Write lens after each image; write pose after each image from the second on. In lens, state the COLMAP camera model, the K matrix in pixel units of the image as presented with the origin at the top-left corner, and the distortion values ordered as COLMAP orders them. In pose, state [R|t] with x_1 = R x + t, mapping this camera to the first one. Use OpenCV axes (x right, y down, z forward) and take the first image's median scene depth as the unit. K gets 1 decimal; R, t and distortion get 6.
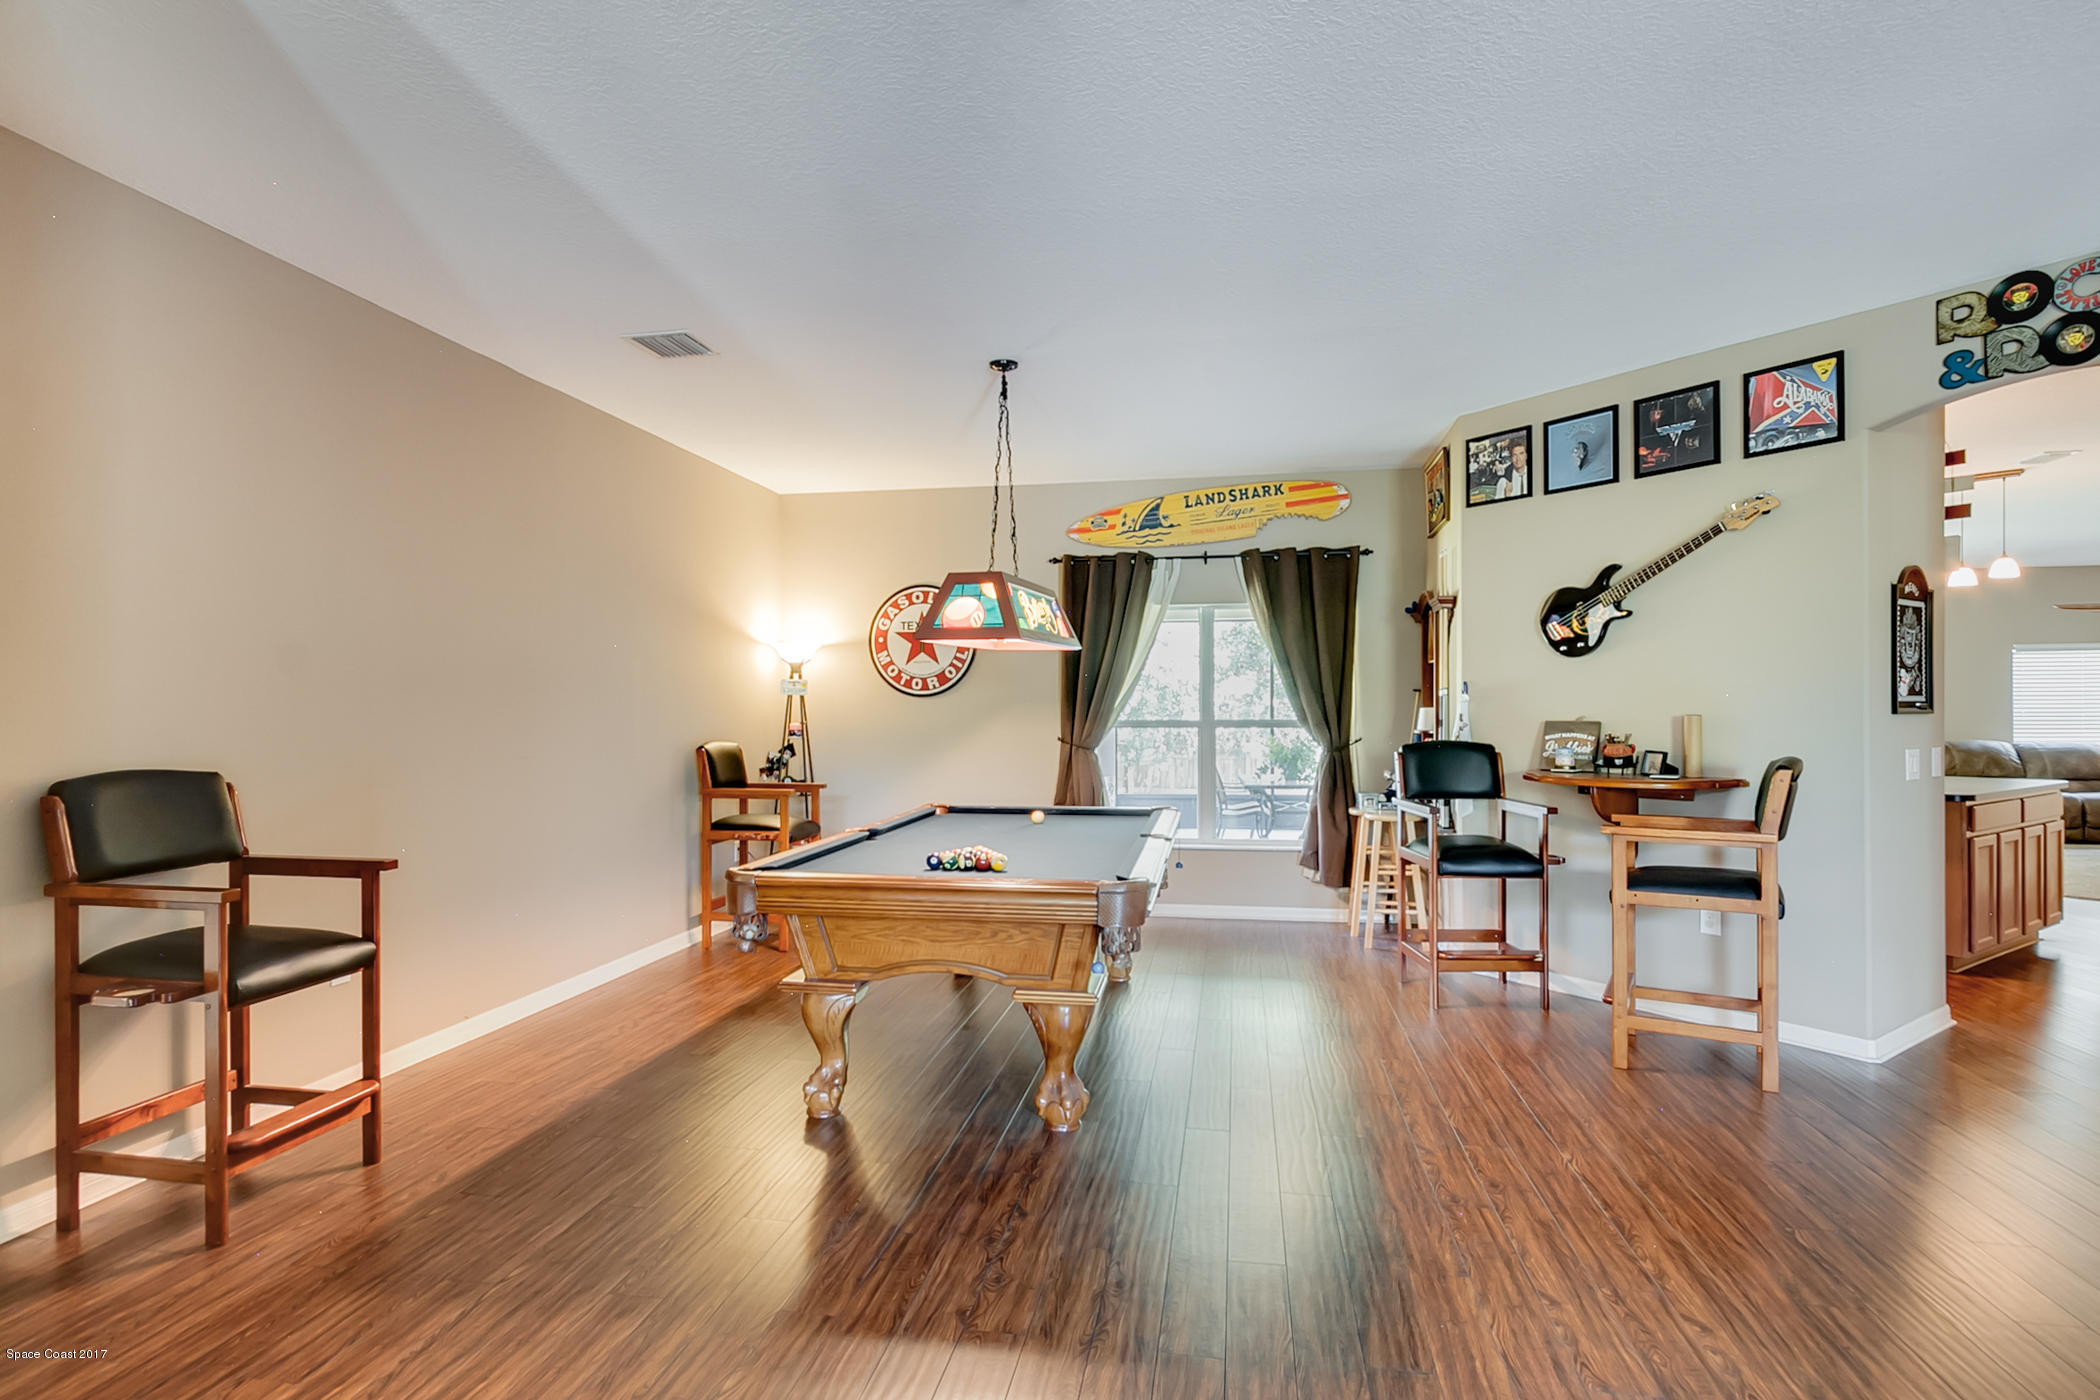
lens RADIAL K [[1087.2, 0, 1030.2], [0, 1087.2, 695.4], [0, 0, 1]] dist [0.004079, -0.001674]
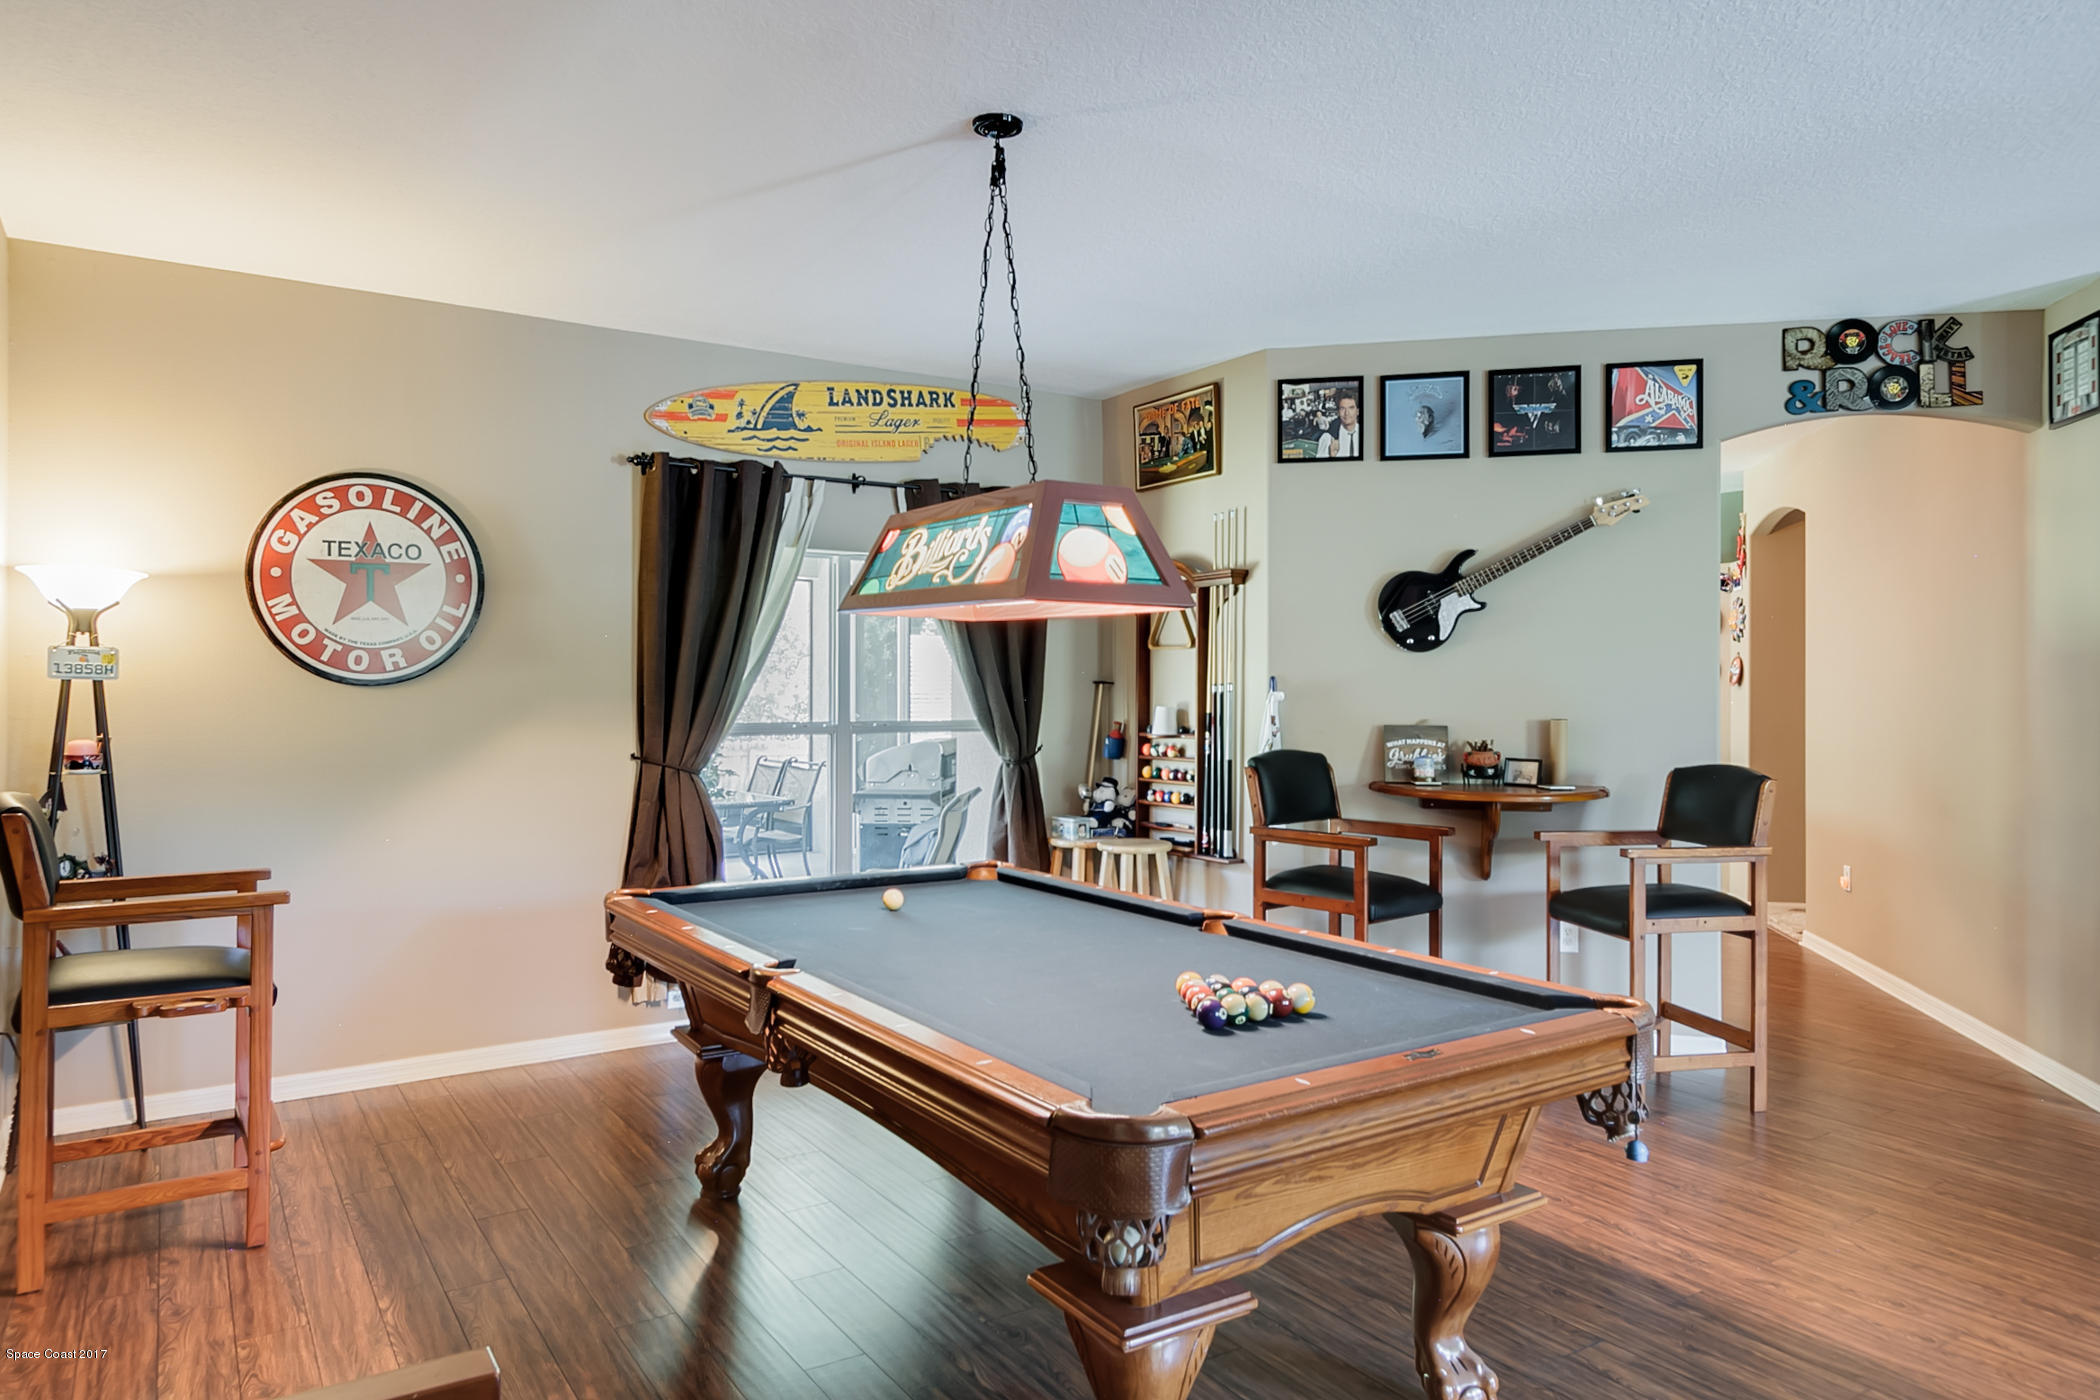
lens RADIAL K [[1337.7, 0, 1049.3], [0, 1337.7, 679.6], [0, 0, 1]] dist [0.008516, 0.001430]
pose [[0.718556, 0.008434, 0.695418, -0.447373], [-0.014842, 0.999885, 0.003209, -0.011714], [-0.695311, -0.012627, 0.718598, 0.424809]]
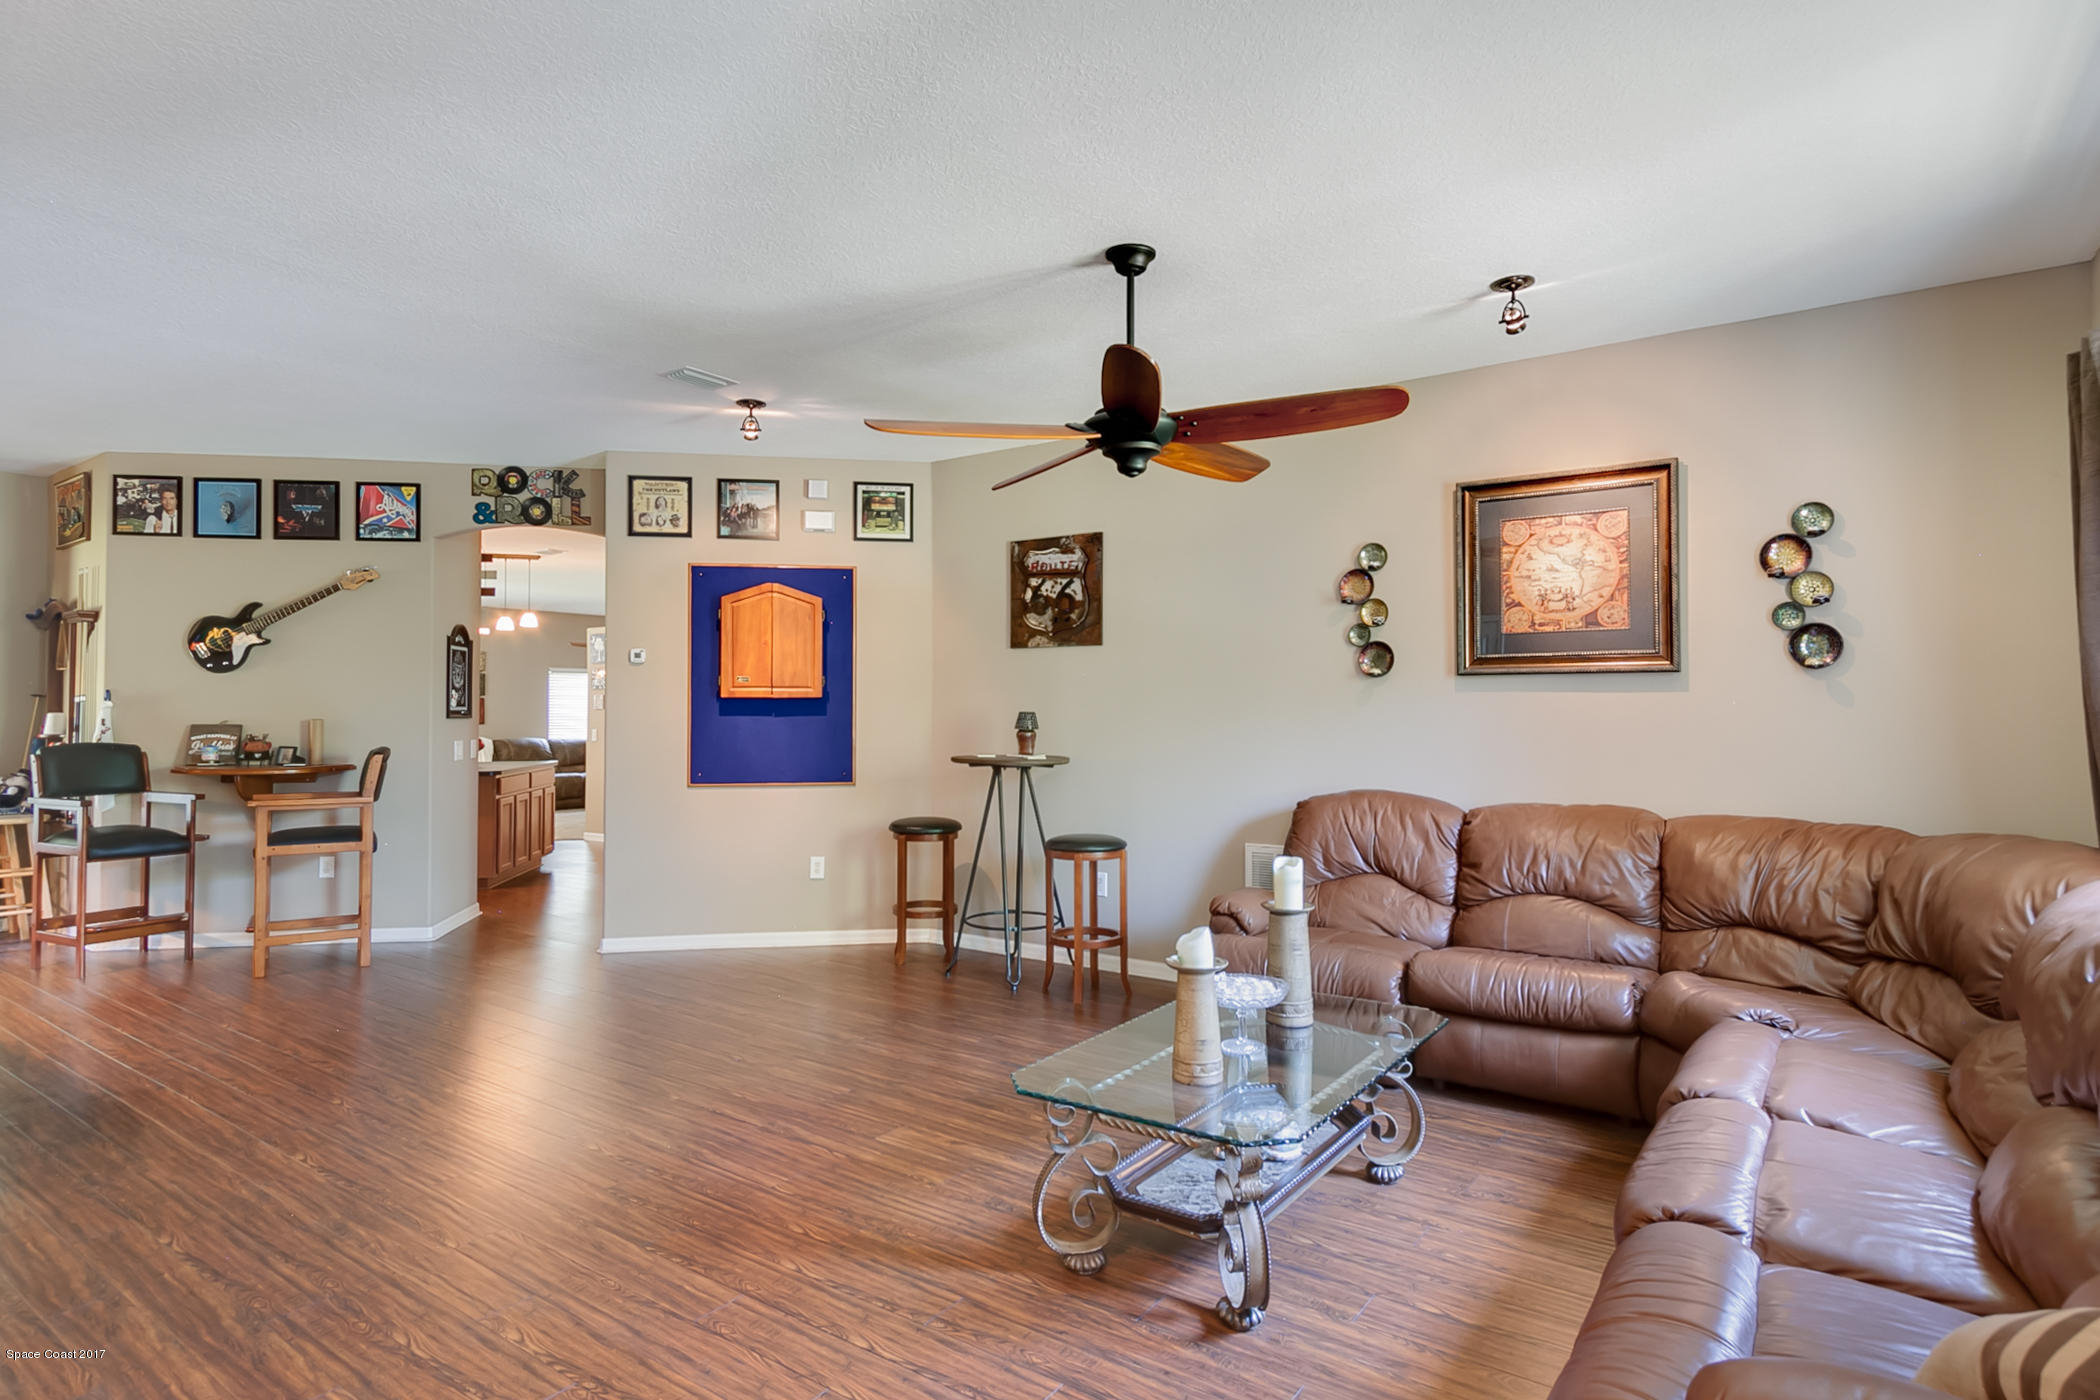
lens RADIAL K [[1102.7, 0, 1047.3], [0, 1102.7, 712.6], [0, 0, 1]] dist [0.001356, -0.001311]
pose [[0.419039, 0.005374, 0.907952, -0.243735], [-0.017075, 0.999852, 0.001963, -0.008161], [-0.907808, -0.016326, 0.419069, -0.381007]]
